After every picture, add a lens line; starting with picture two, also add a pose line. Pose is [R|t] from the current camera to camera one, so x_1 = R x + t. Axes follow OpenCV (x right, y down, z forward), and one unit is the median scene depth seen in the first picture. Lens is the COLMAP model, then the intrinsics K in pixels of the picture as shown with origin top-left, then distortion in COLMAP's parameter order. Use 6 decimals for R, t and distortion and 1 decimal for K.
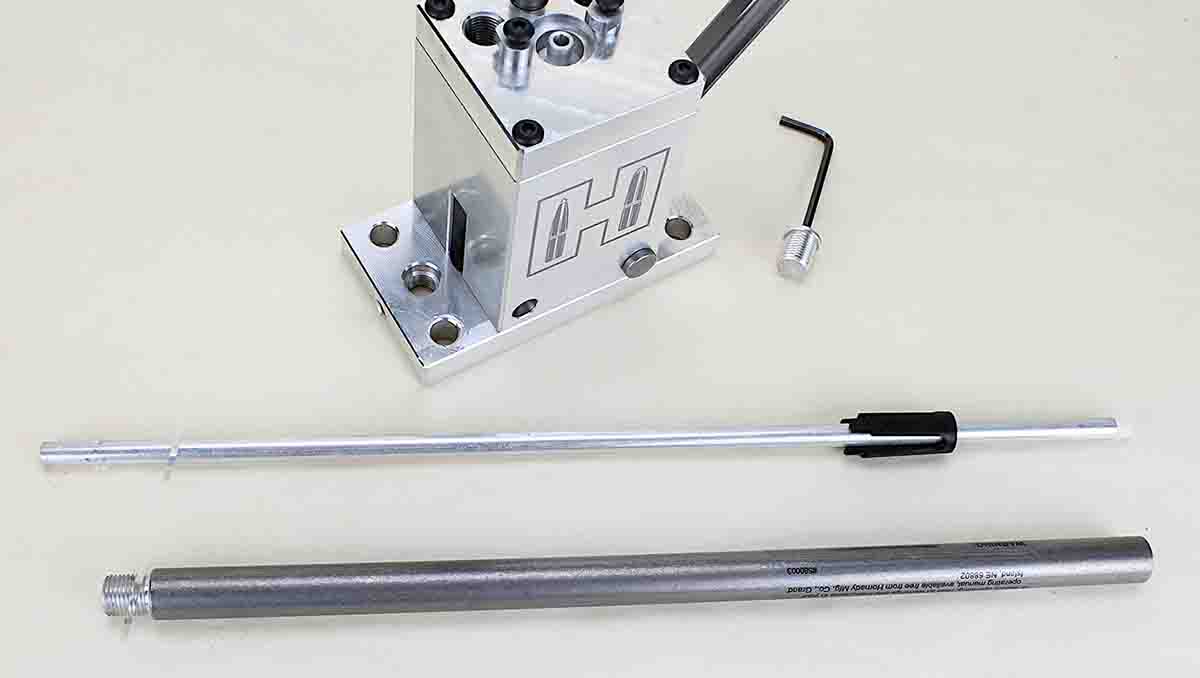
lens RADIAL K [[1285.5, 0, 600.0], [0, 1285.5, 339.0], [0, 0, 1]] dist [-0.008122, -0.003776]
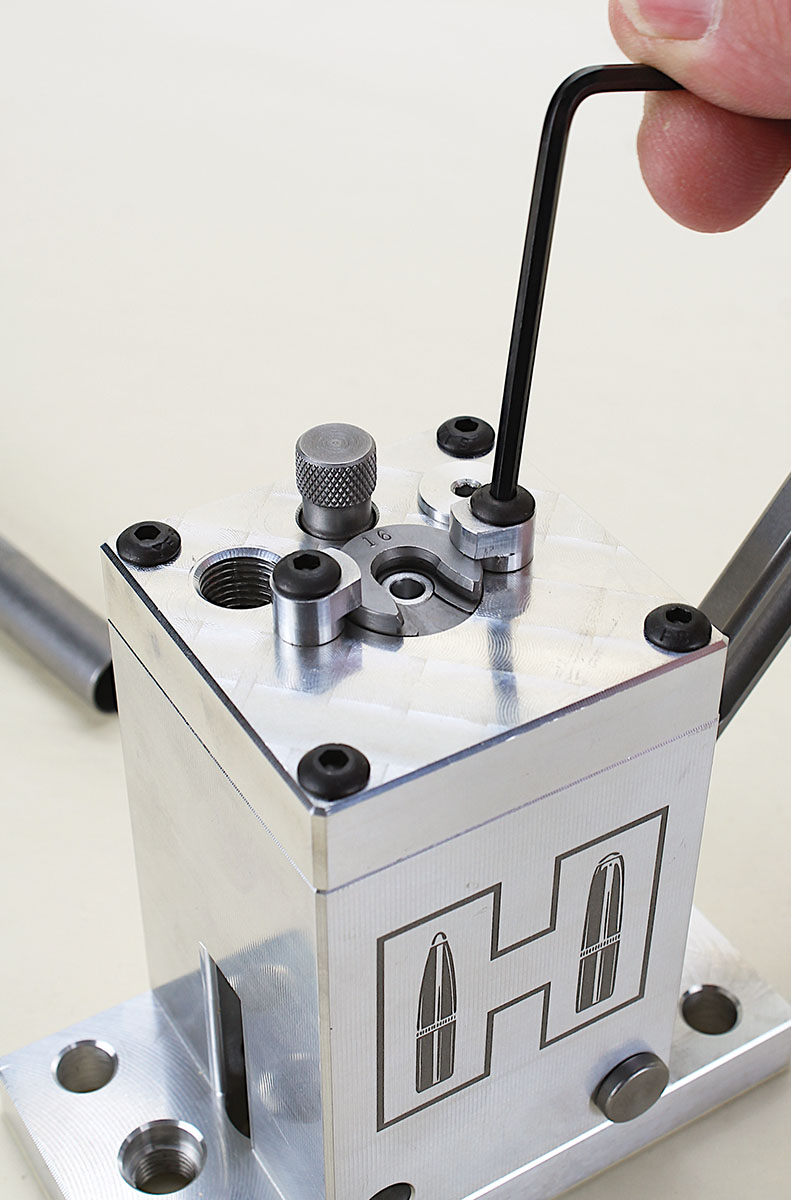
lens RADIAL K [[1814.8, 0, 395.5], [0, 1814.8, 600.0], [0, 0, 1]] dist [0.024270, 0.103202]
pose [[0.992295, -0.093417, -0.081387, 0.017853], [0.058427, 0.932082, -0.357504, 0.006116], [0.109256, 0.349995, 0.930359, 0.363861]]
